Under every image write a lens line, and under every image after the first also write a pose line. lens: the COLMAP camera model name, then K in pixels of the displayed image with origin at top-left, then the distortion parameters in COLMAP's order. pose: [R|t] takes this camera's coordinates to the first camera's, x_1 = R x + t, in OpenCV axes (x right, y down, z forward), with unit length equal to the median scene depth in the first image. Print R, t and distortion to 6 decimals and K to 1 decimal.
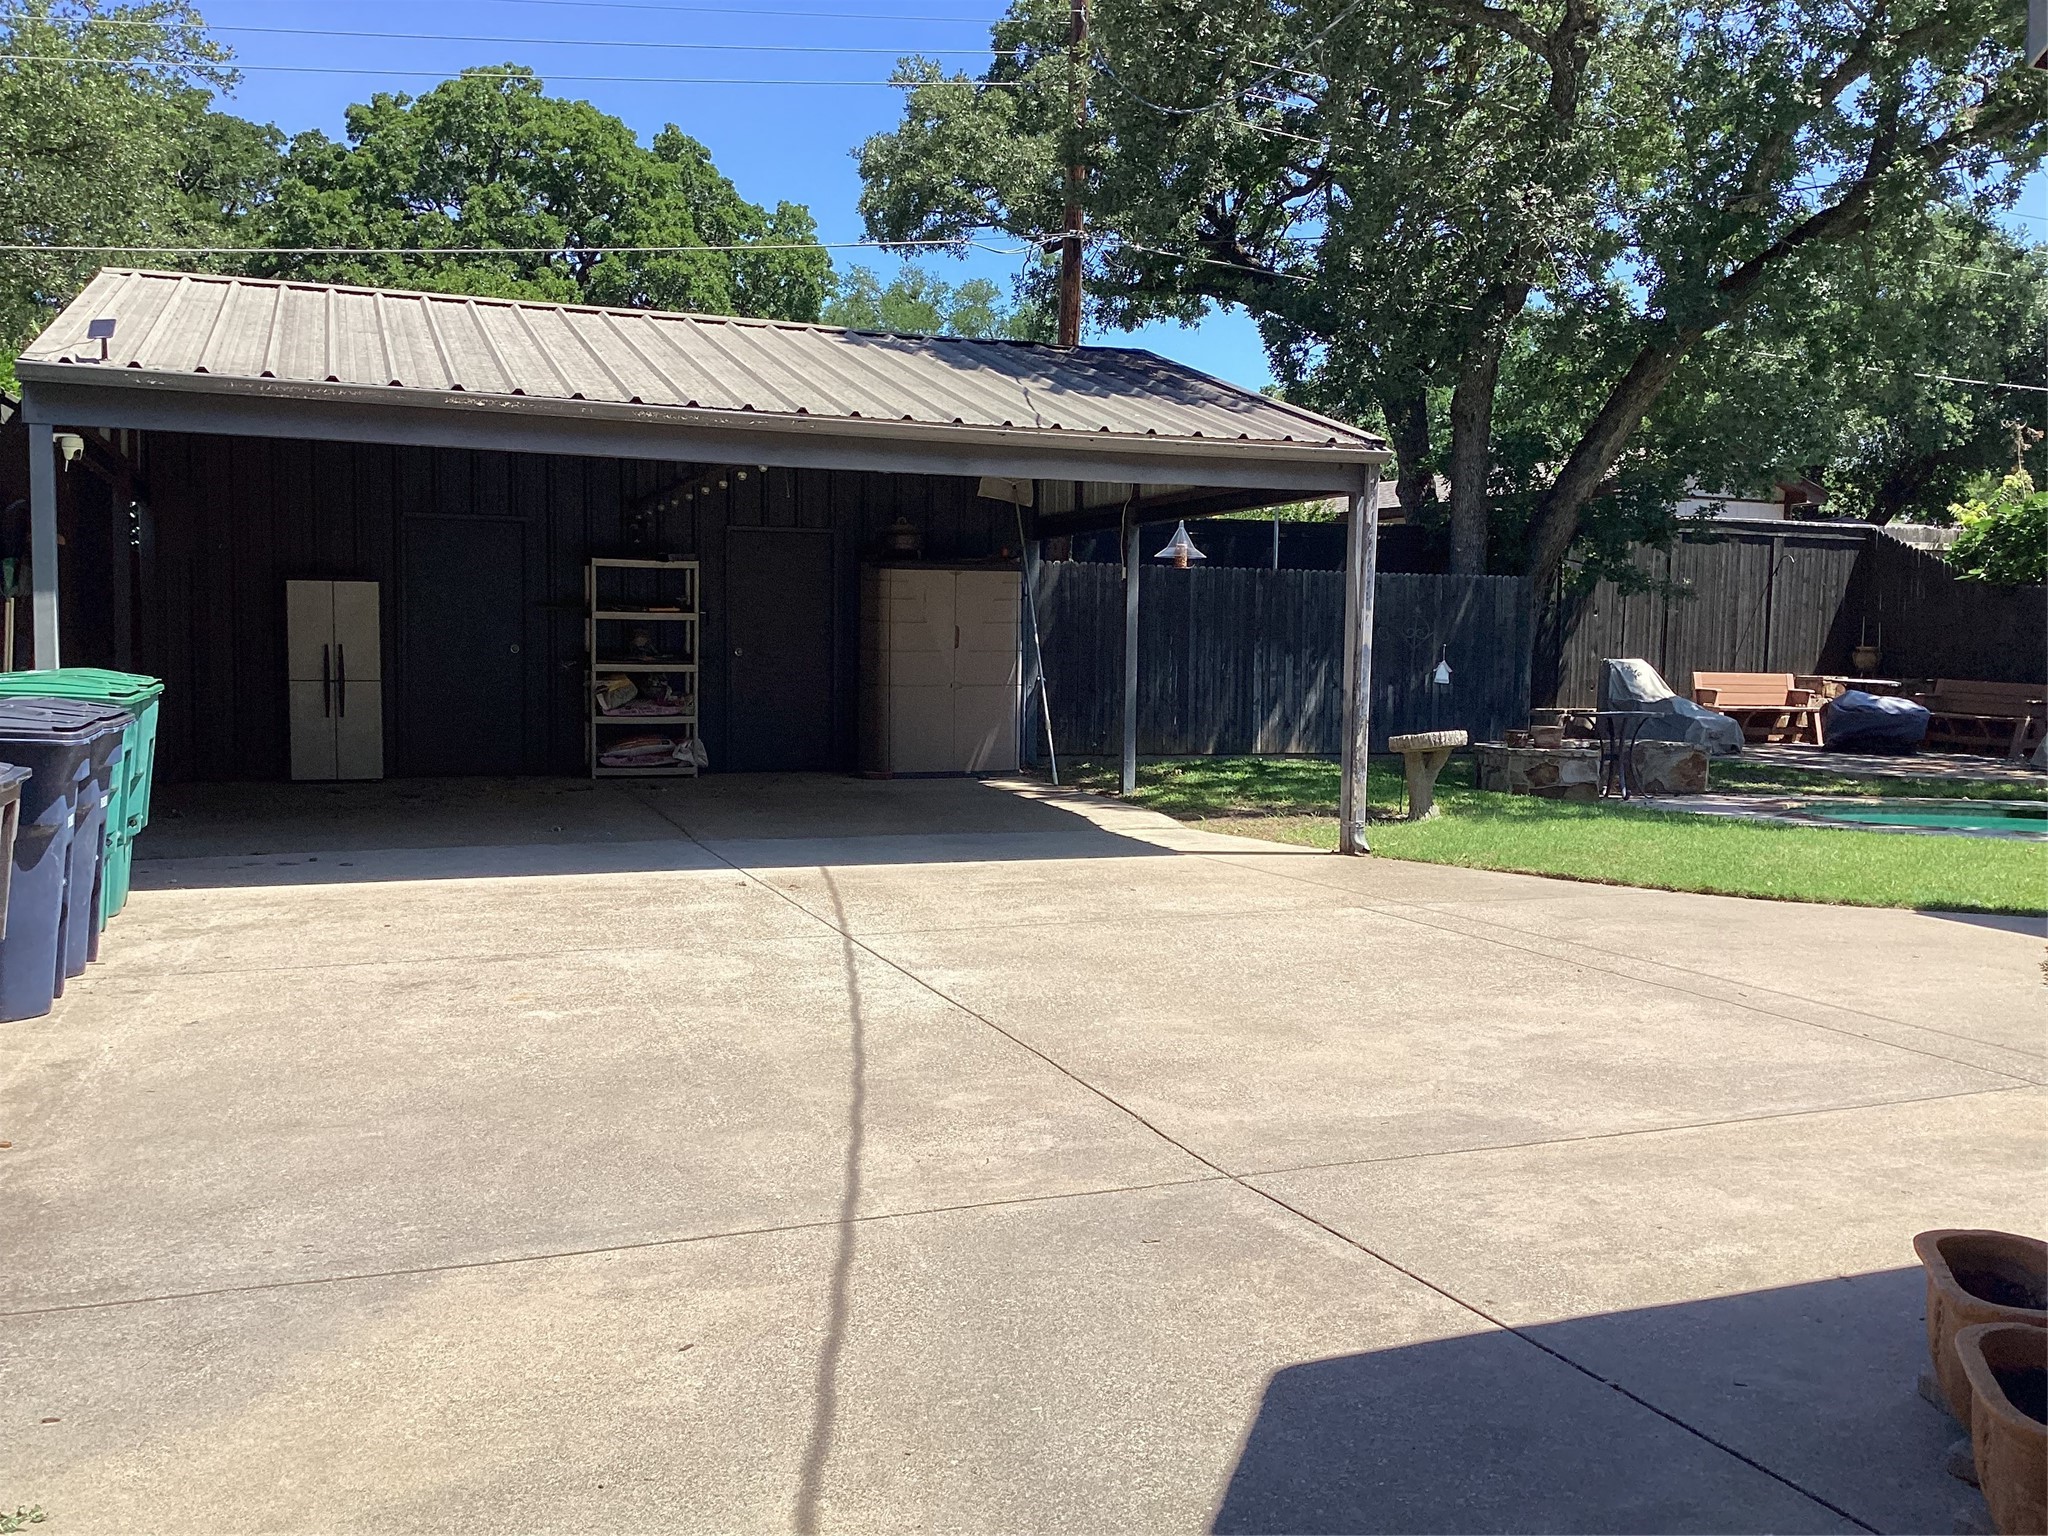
lens RADIAL K [[1843.2, 0, 1024.0], [0, 1843.2, 768.0], [0, 0, 1]] dist [0.102434, -0.172904]
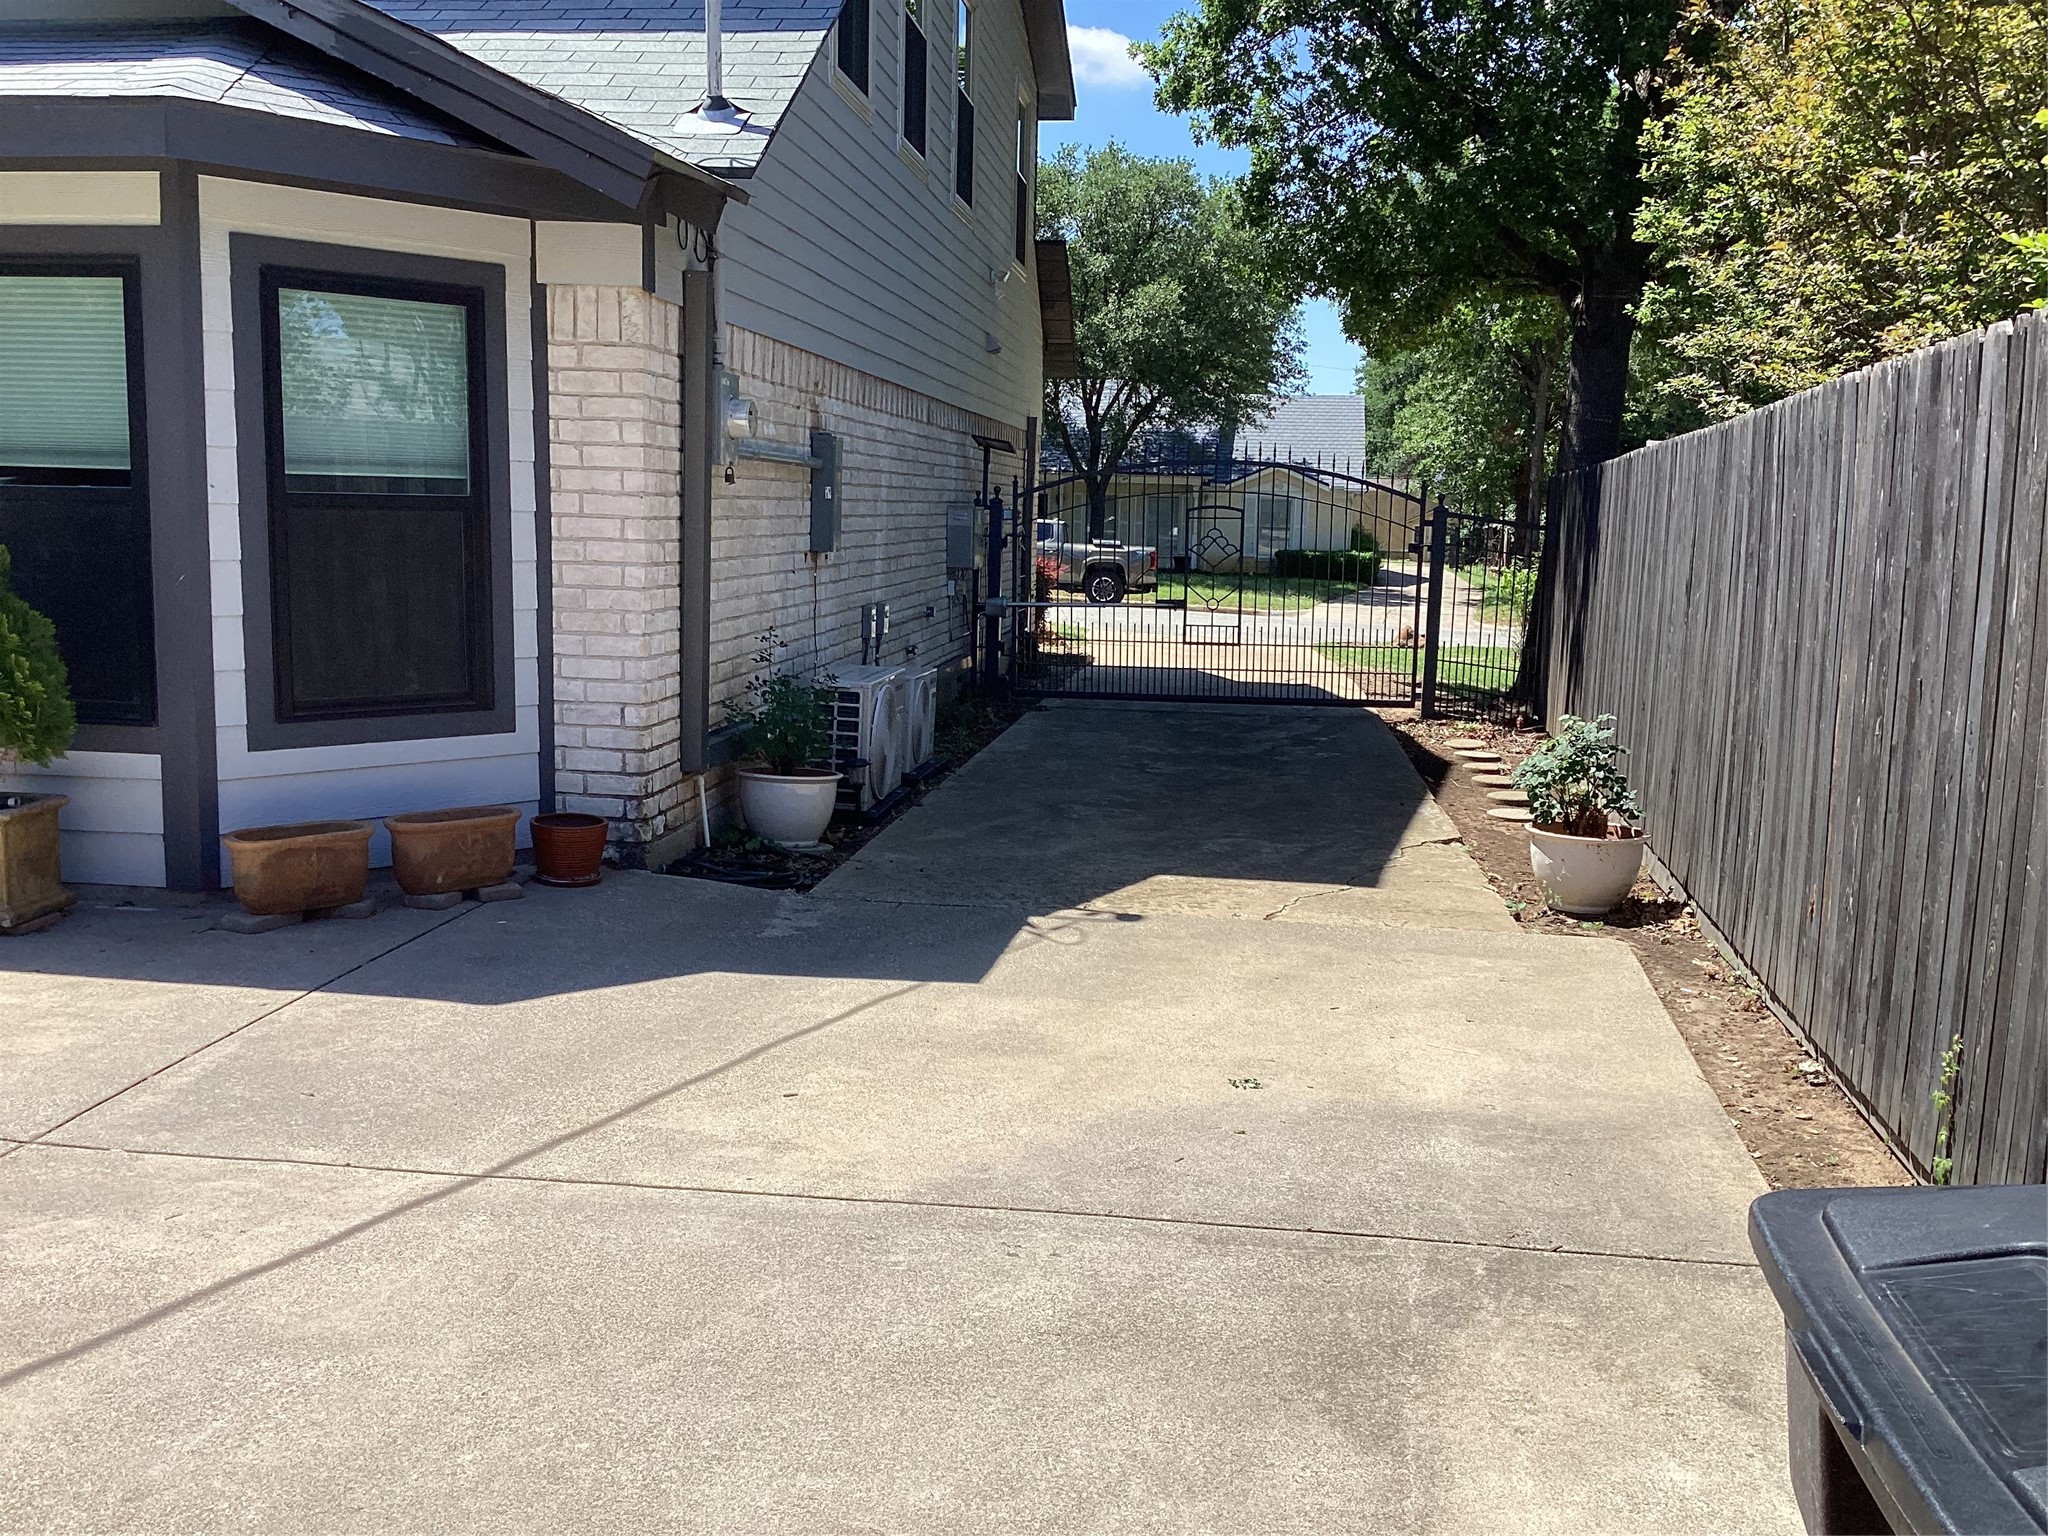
lens RADIAL K [[1843.2, 0, 1024.0], [0, 1843.2, 768.0], [0, 0, 1]] dist [0.102434, -0.172904]
pose [[-0.873695, -0.101343, 0.475800, -0.746467], [-0.002622, 0.979027, 0.203712, -0.135664], [-0.486466, 0.176735, -0.855637, 1.632963]]
